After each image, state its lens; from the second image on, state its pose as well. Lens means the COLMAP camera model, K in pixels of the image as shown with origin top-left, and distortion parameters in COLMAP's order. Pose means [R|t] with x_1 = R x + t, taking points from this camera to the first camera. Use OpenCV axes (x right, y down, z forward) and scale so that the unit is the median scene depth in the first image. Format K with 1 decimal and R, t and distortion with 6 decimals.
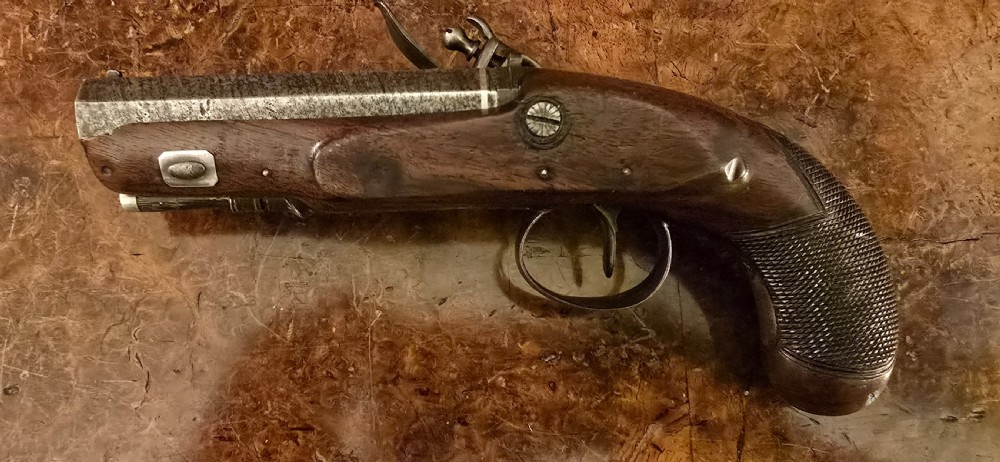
lens RADIAL K [[701.6, 0, 439.7], [0, 701.6, 217.5], [0, 0, 1]] dist [0.007371, 0.009648]
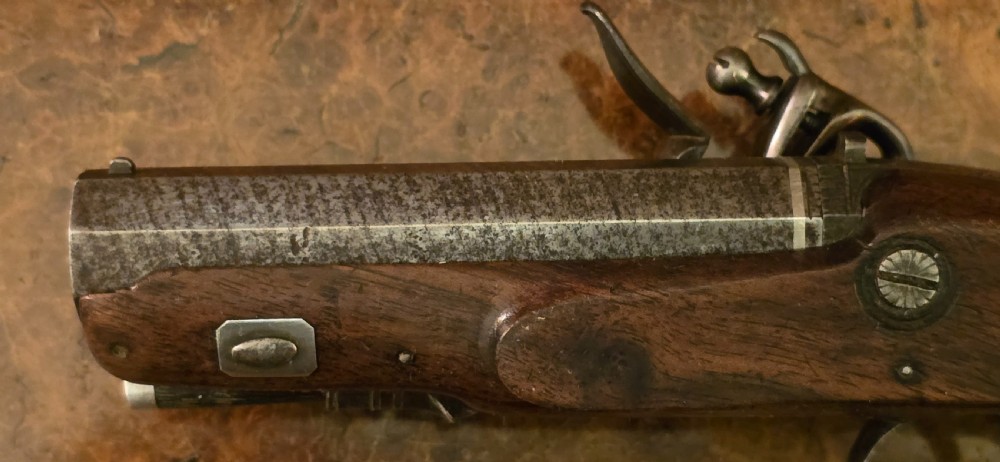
lens RADIAL K [[1966.5, 0, 494.8], [0, 1966.5, 210.0], [0, 0, 1]] dist [0.184208, 0.000000]
pose [[0.999779, 0.014877, -0.014875, -0.132081], [-0.014114, 0.998640, 0.050193, -0.223653], [0.015602, -0.049971, 0.998629, -0.481778]]
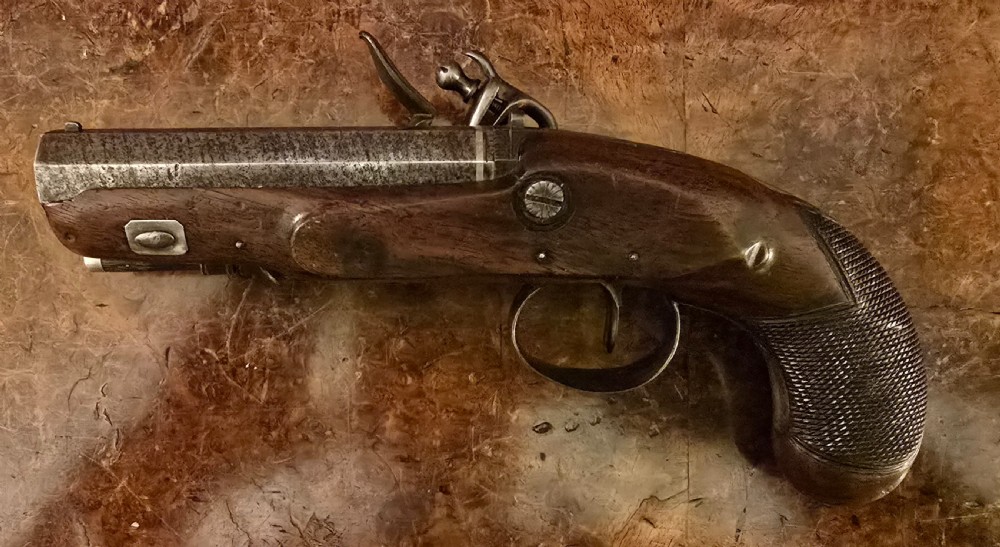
lens RADIAL K [[830.8, 0, 394.4], [0, 830.8, 277.4], [0, 0, 1]] dist [0.000833, 0.017397]
pose [[0.998626, 0.031136, -0.042144, 0.003150], [-0.023861, 0.986292, 0.163273, -0.175067], [0.046650, -0.162043, 0.985680, -0.063898]]
